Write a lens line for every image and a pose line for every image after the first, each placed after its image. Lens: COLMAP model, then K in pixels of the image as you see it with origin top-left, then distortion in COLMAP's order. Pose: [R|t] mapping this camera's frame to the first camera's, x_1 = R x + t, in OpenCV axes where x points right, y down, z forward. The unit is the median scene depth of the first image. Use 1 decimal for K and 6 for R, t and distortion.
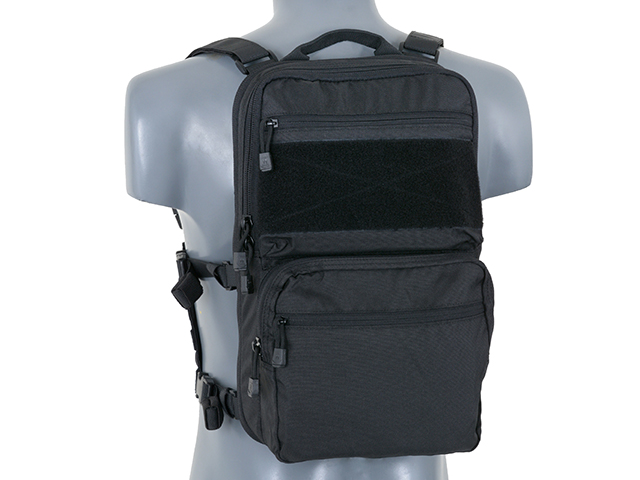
lens RADIAL K [[1944.0, 0, 320.0], [0, 1944.0, 240.0], [0, 0, 1]] dist [0.623332, 0.353100]
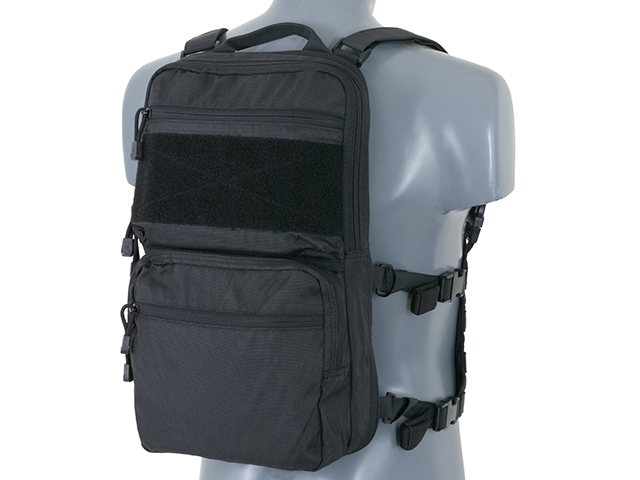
lens RADIAL K [[1944.0, 0, 320.0], [0, 1944.0, 240.0], [0, 0, 1]] dist [0.623332, 0.353100]
pose [[0.773103, 0.089057, -0.627998, 0.682196], [-0.093570, 0.995274, 0.025951, -0.028941], [0.627341, 0.038699, 0.777783, 0.270973]]
